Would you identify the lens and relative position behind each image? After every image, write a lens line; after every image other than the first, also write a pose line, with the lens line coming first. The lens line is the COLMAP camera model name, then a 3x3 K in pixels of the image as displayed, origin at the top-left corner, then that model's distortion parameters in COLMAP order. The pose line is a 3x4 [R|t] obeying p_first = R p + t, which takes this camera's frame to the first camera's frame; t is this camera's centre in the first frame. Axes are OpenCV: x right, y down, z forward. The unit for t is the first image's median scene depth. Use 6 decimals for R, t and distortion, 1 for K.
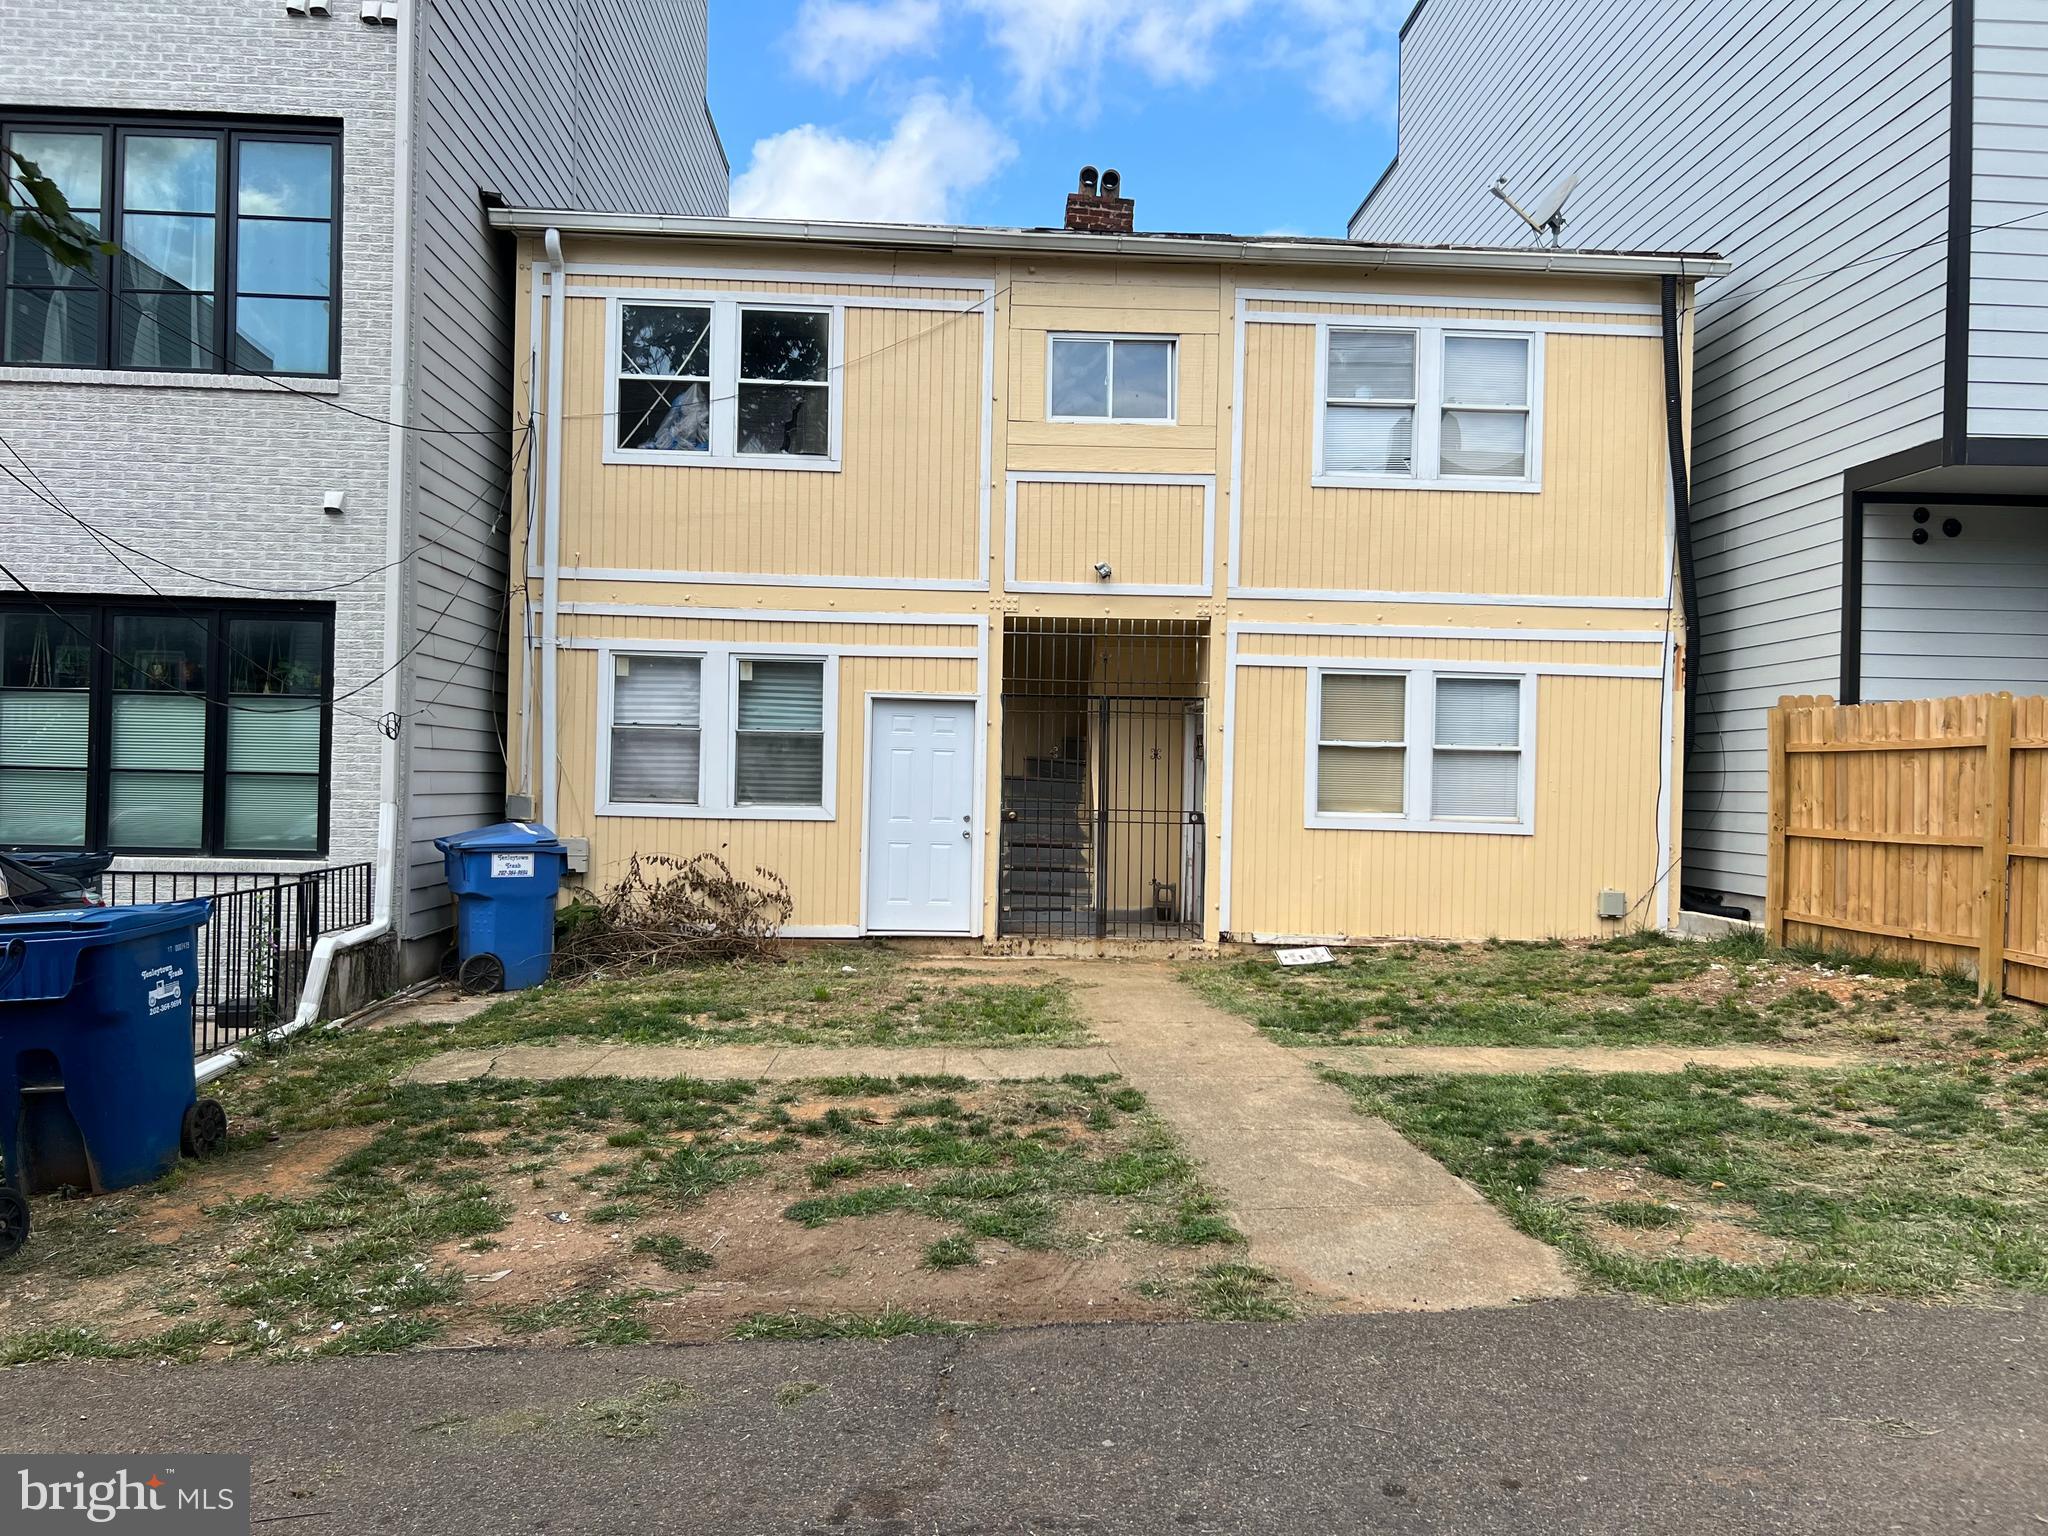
lens RADIAL K [[1519.0, 0, 1035.3], [0, 1519.0, 770.2], [0, 0, 1]] dist [0.075757, -0.069979]
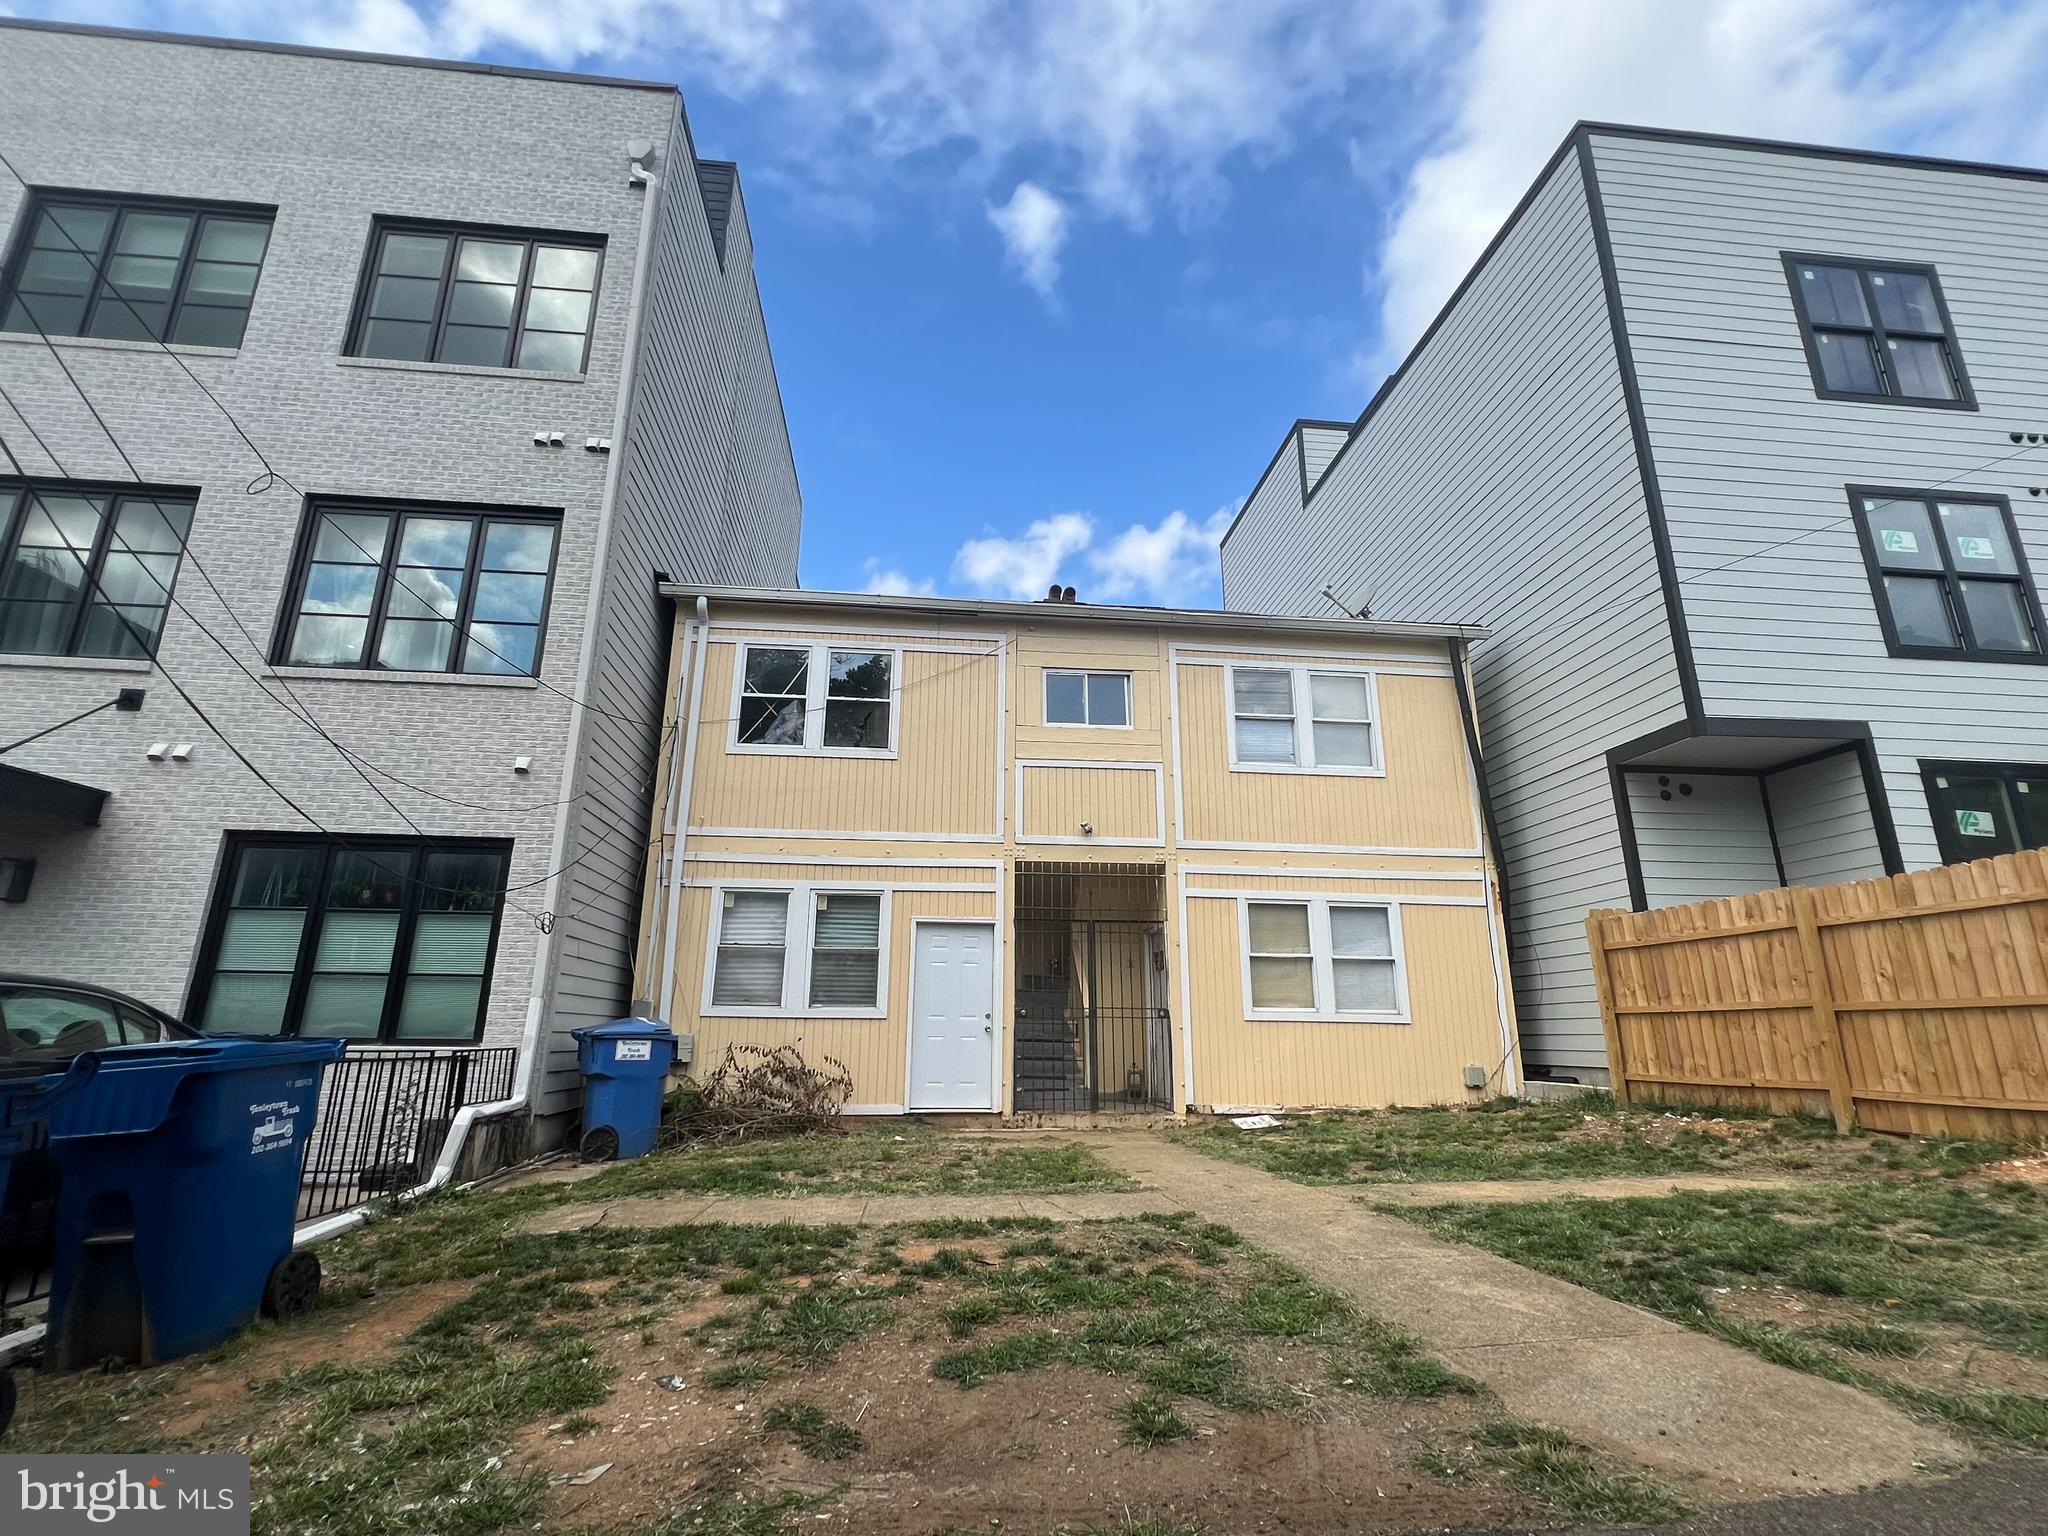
lens RADIAL K [[954.0, 0, 1024.0], [0, 954.0, 768.0], [0, 0, 1]] dist [0.005042, 0.000165]
pose [[0.998619, -0.001291, 0.052521, -0.068927], [0.015076, 0.964697, -0.262930, 0.050451], [-0.050328, 0.263358, 0.963384, 0.188297]]
